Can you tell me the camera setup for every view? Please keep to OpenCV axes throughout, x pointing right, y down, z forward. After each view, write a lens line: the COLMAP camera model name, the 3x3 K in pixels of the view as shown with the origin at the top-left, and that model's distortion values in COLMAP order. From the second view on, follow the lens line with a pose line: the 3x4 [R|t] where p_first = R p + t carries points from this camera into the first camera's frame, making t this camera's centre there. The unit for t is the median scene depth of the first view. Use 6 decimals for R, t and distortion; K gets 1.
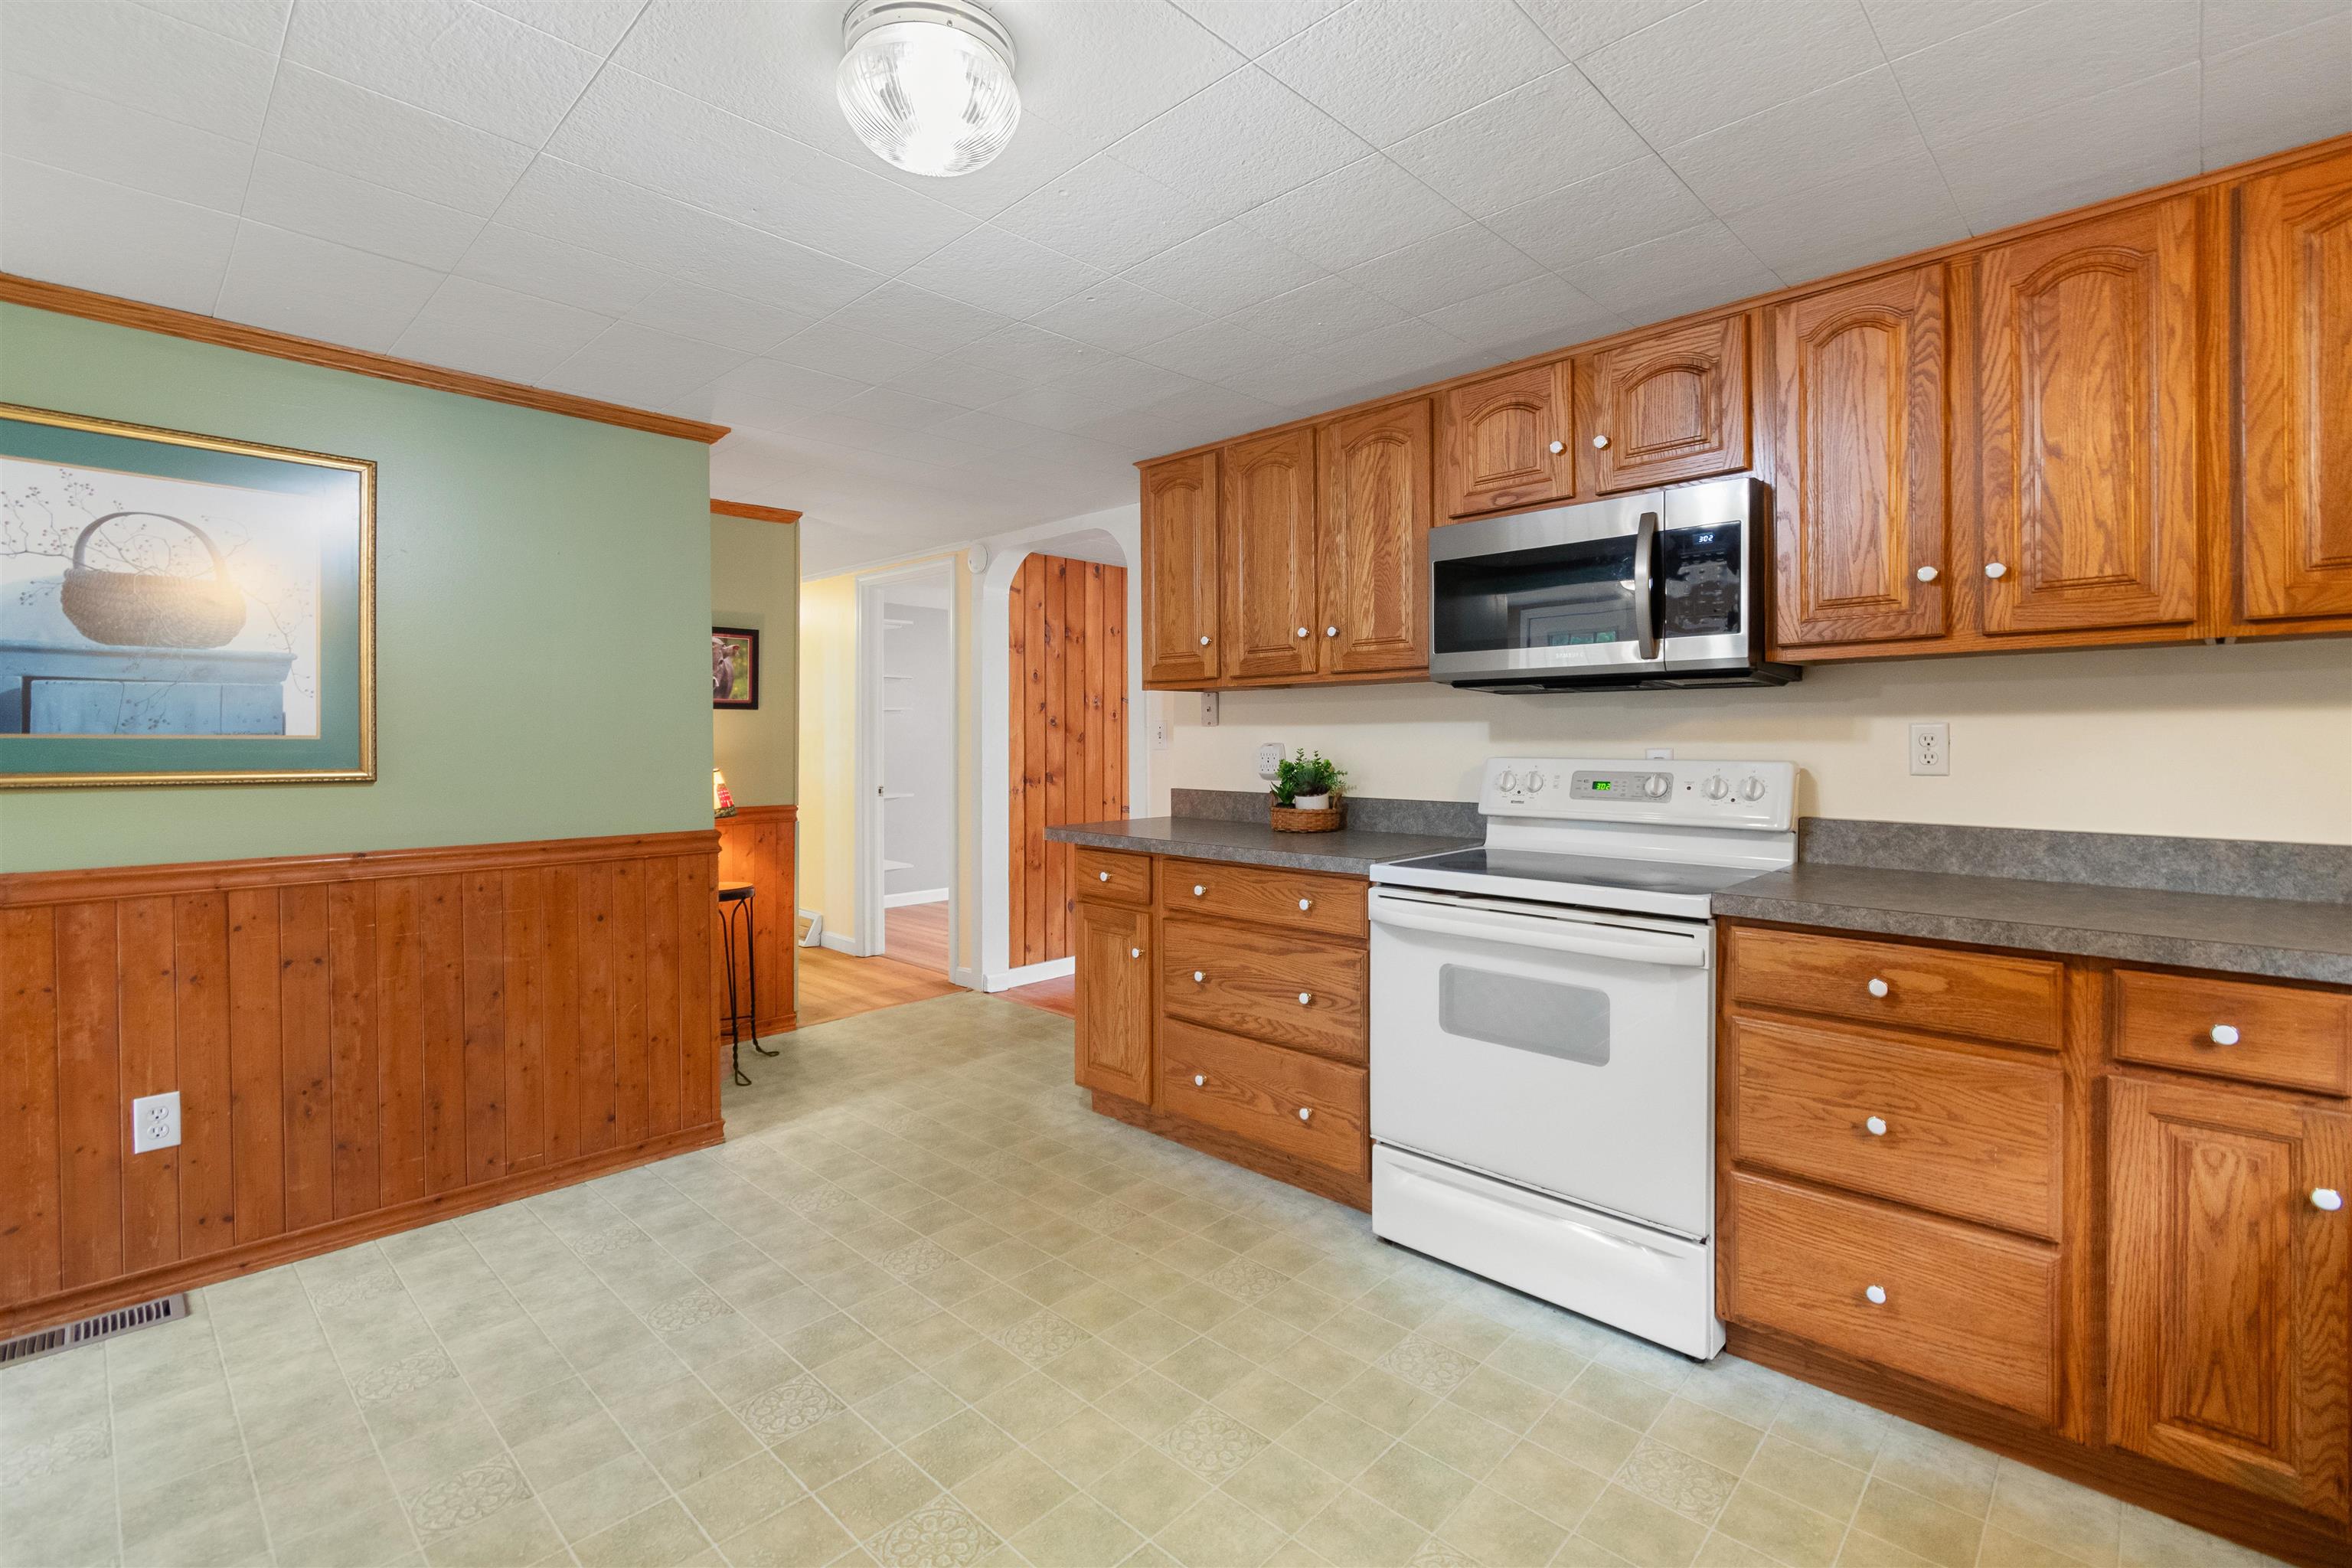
lens RADIAL K [[1044.0, 0, 1179.8], [0, 1044.0, 749.1], [0, 0, 1]] dist [0.000205, -0.000863]
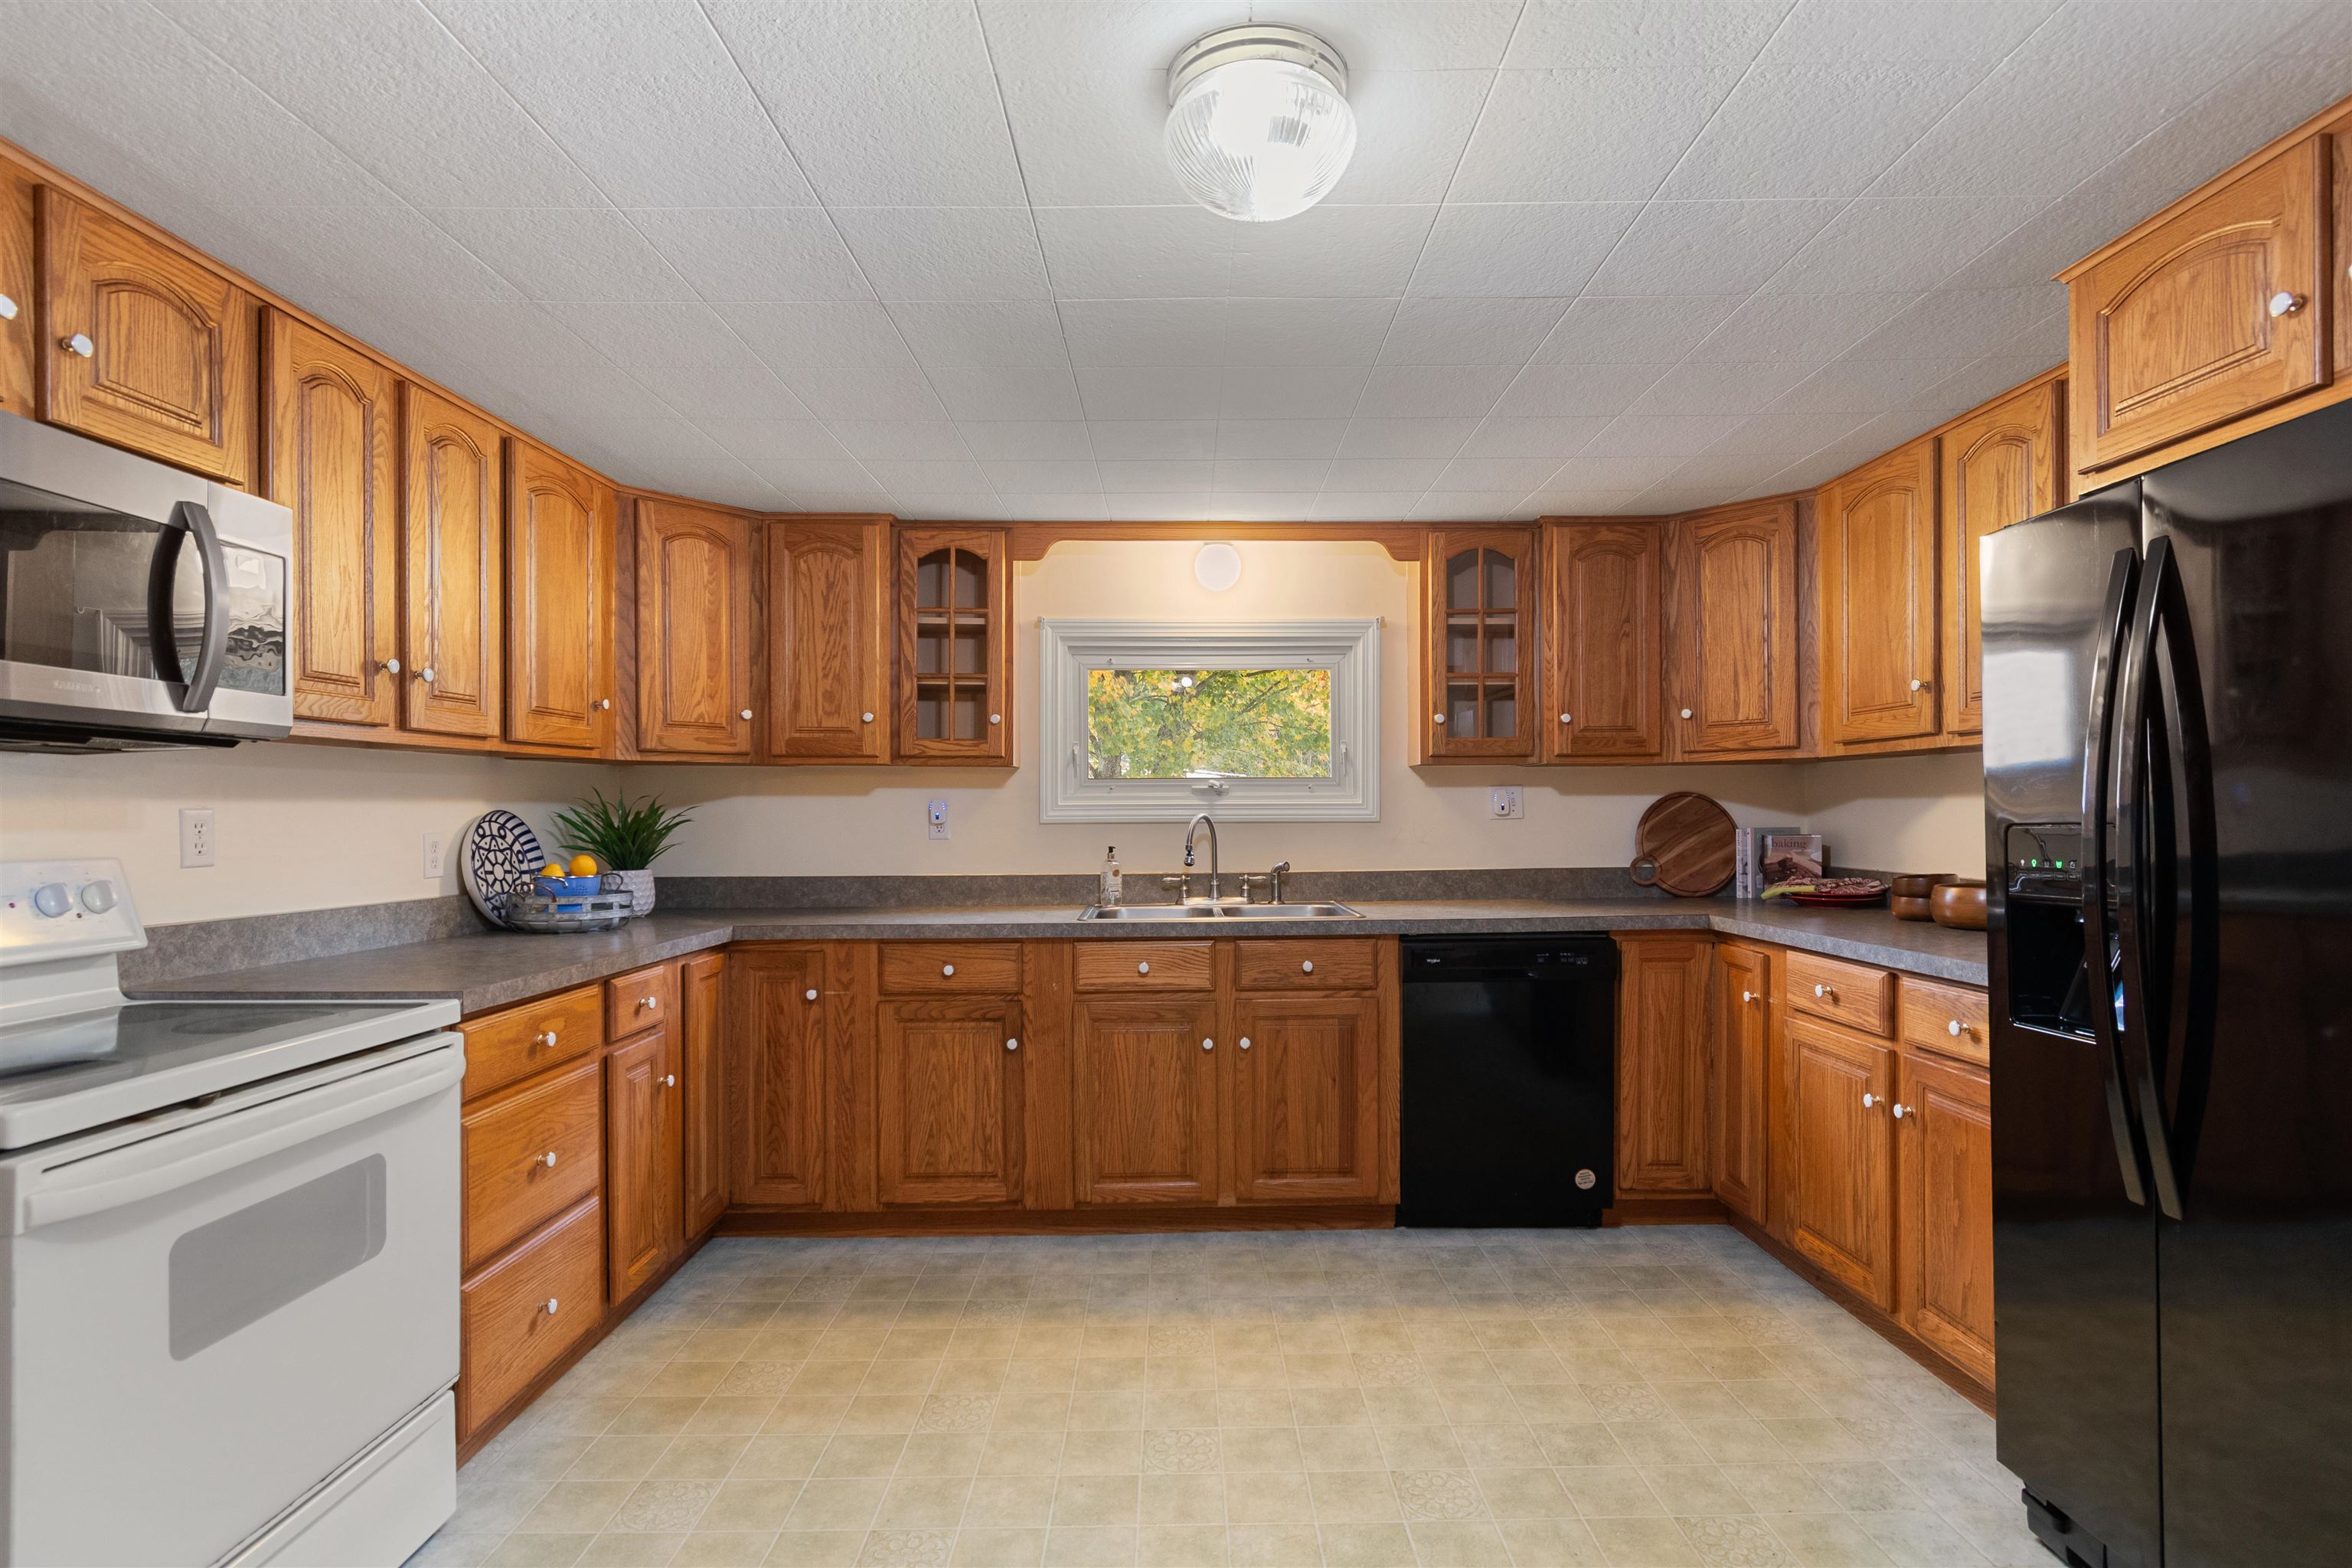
lens RADIAL K [[1116.2, 0, 1180.0], [0, 1116.2, 824.3], [0, 0, 1]] dist [0.001770, -0.006363]
pose [[-0.690495, -0.000796, 0.723337, -0.471363], [0.014392, 0.999786, 0.014839, -0.011450], [-0.723194, 0.020657, -0.690336, 0.901656]]
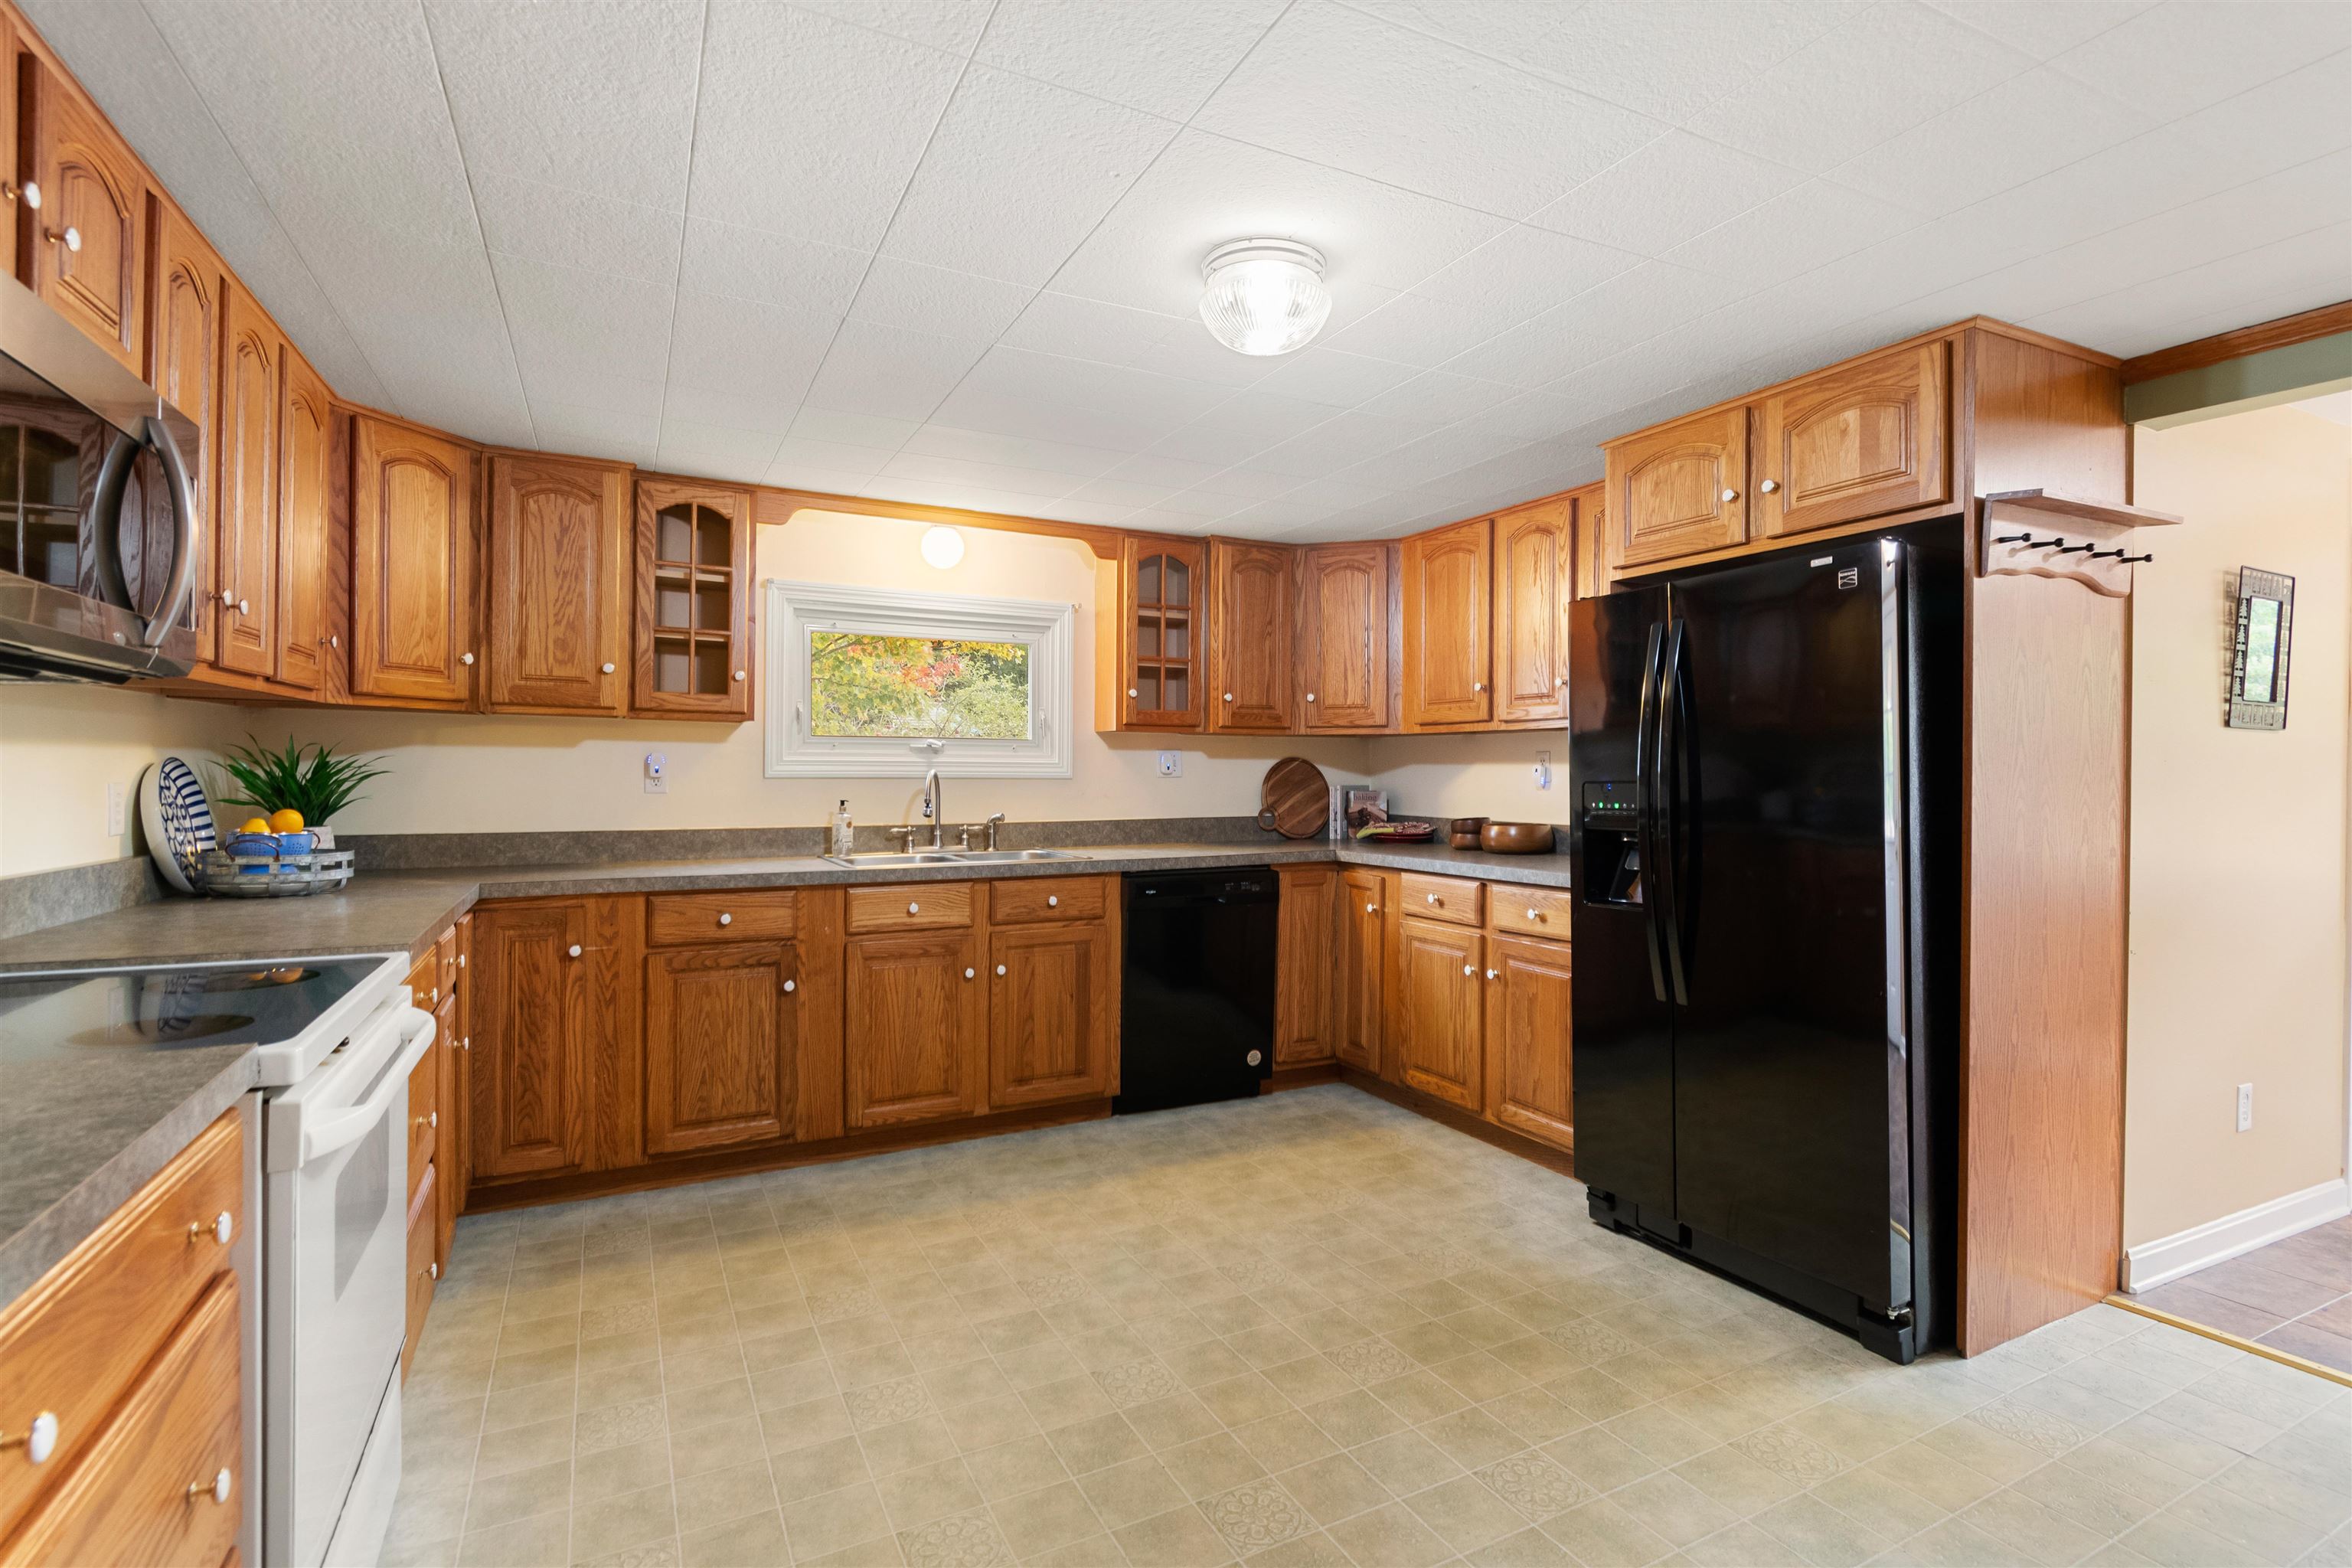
lens RADIAL K [[1110.6, 0, 1176.0], [0, 1110.6, 784.0], [0, 0, 1]] dist [-0.000455, -0.007067]
pose [[-0.941376, -0.005726, 0.337312, -0.319250], [0.000711, 0.999820, 0.018957, -0.013096], [-0.337360, 0.018085, -0.941202, 1.237142]]
